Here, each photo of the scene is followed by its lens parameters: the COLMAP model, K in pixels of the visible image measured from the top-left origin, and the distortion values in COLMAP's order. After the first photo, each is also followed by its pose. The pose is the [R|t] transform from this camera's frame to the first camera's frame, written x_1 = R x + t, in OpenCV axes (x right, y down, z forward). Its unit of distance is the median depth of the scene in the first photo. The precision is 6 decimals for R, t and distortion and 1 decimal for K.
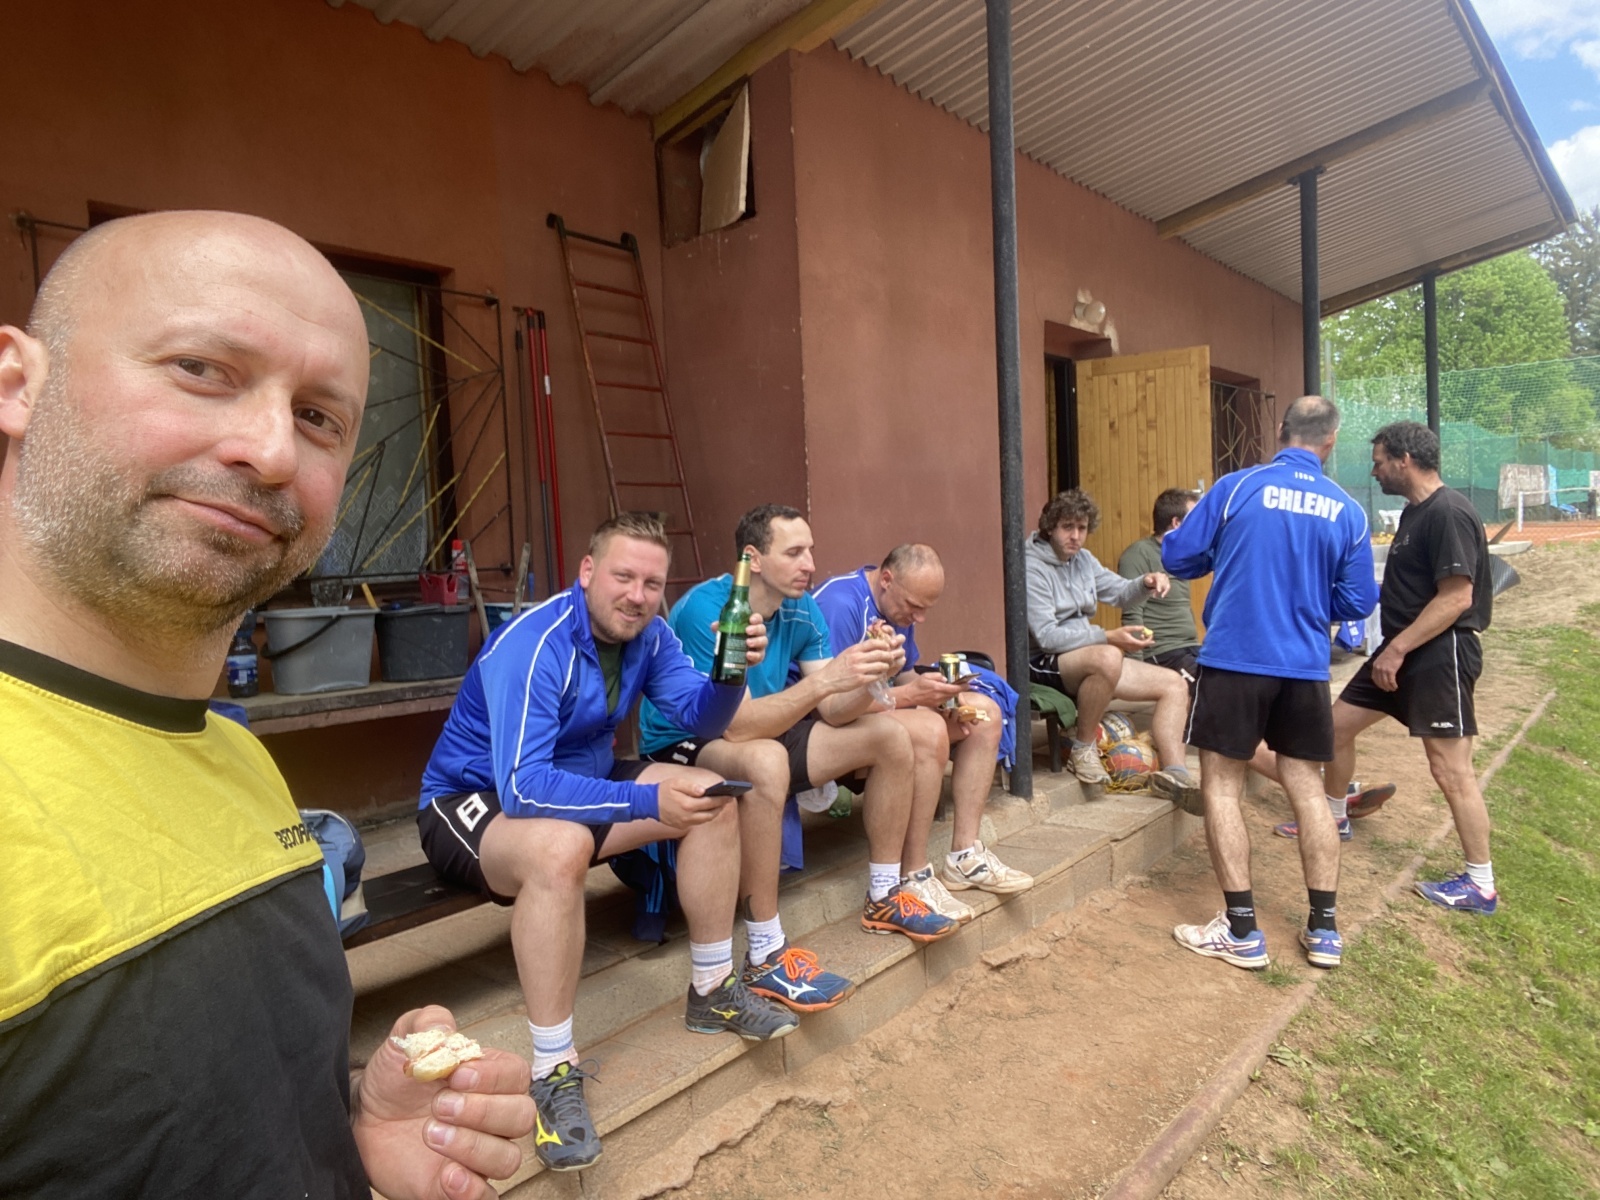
lens RADIAL K [[1079.2, 0, 794.5], [0, 1079.2, 593.1], [0, 0, 1]] dist [0.061283, -0.058381]
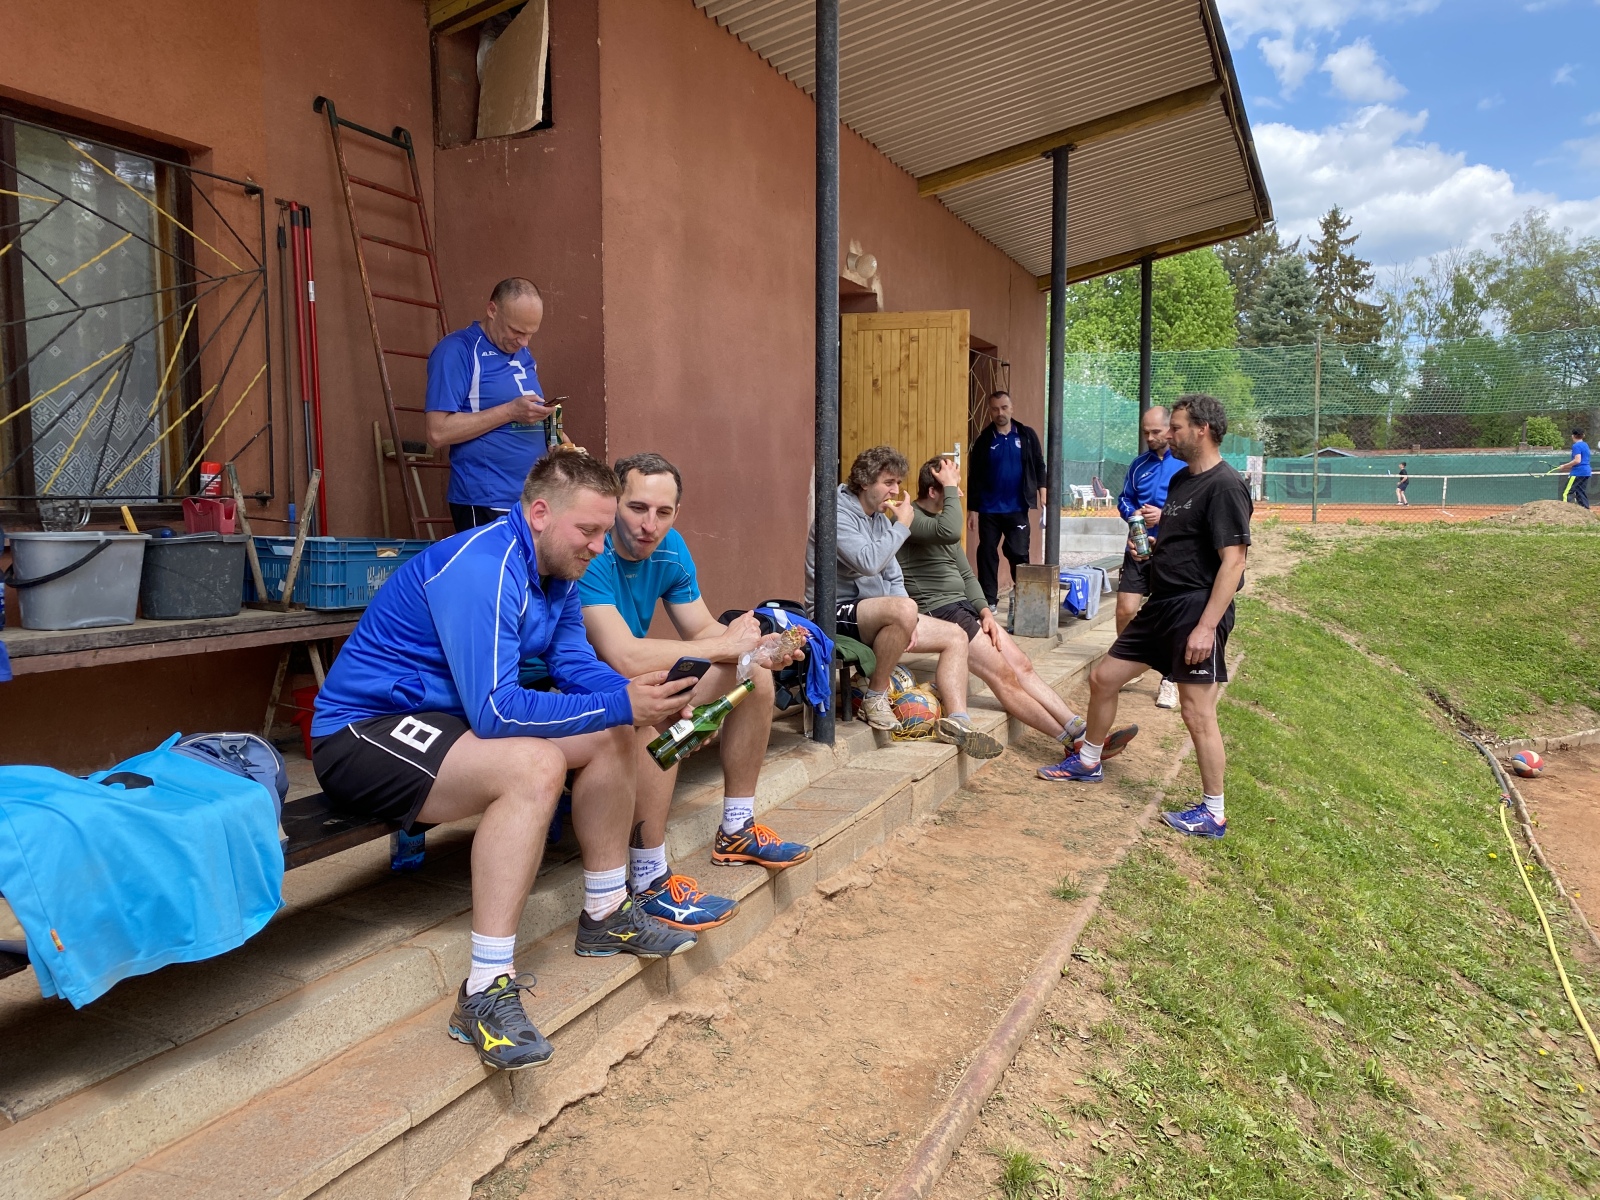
lens RADIAL K [[1184.8, 0, 800.3], [0, 1184.8, 598.4], [0, 0, 1]] dist [0.112844, -0.243444]
pose [[0.962495, 0.020528, 0.270521, -0.145520], [-0.030826, 0.998951, 0.033872, 0.017577], [-0.269542, -0.040941, 0.962118, -0.079846]]
